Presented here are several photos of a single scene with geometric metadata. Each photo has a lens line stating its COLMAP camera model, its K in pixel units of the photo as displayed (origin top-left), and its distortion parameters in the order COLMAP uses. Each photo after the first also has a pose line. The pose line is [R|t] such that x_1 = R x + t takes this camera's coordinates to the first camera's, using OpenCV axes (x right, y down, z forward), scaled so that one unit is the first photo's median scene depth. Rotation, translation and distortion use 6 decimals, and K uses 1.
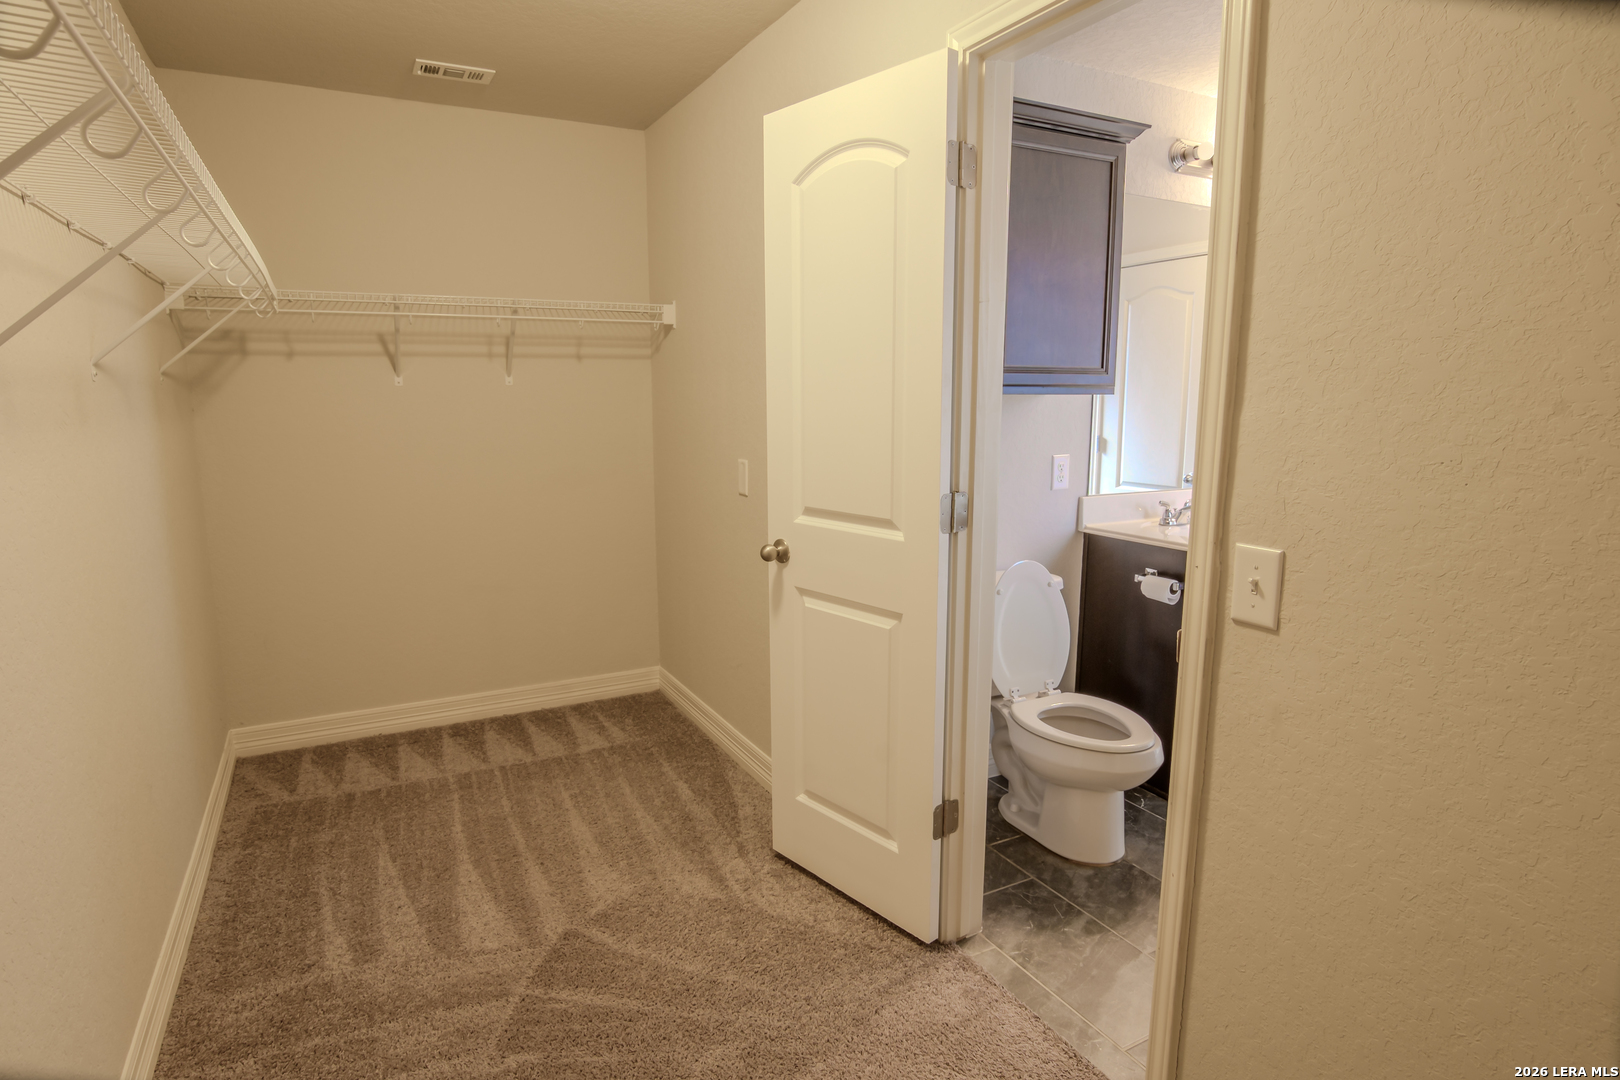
lens RADIAL K [[859.8, 0, 776.2], [0, 859.8, 545.3], [0, 0, 1]] dist [-0.043241, 0.000390]
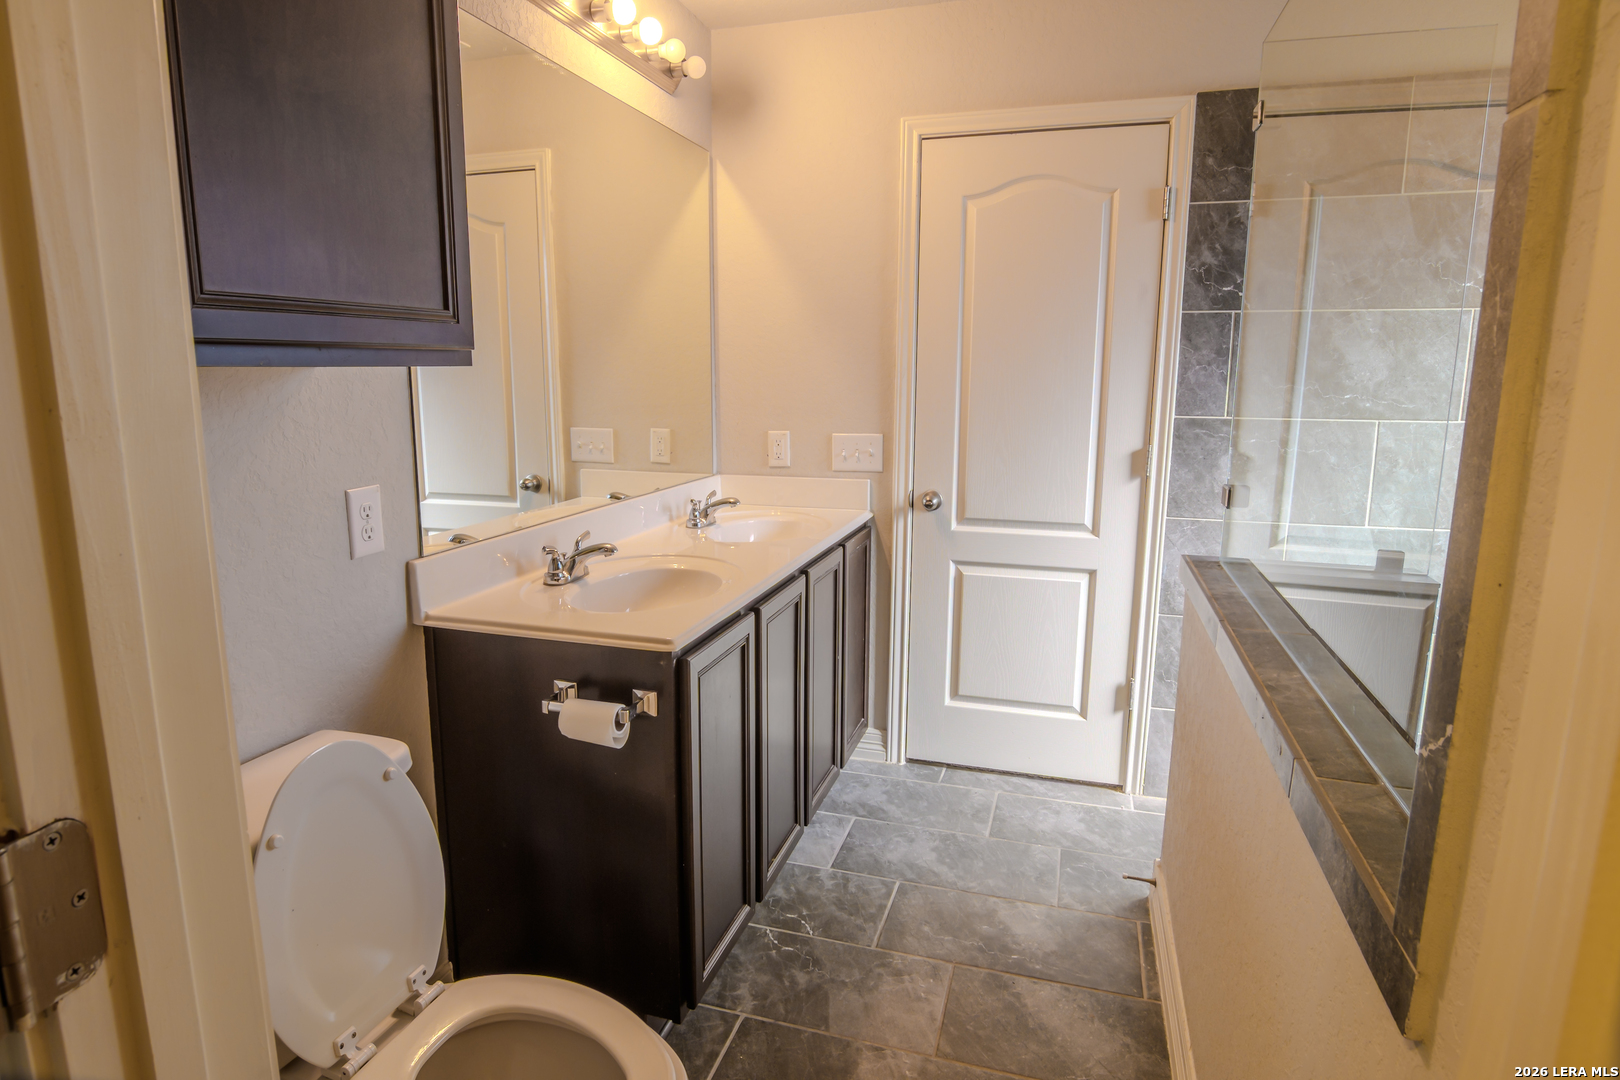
lens RADIAL K [[916.9, 0, 810.0], [0, 916.9, 540.0], [0, 0, 1]] dist [0.000533, -0.022774]
pose [[0.682111, -0.123685, 0.720713, 0.121975], [0.113636, 0.991547, 0.062614, -0.078872], [-0.722365, 0.039190, 0.690401, 0.442404]]
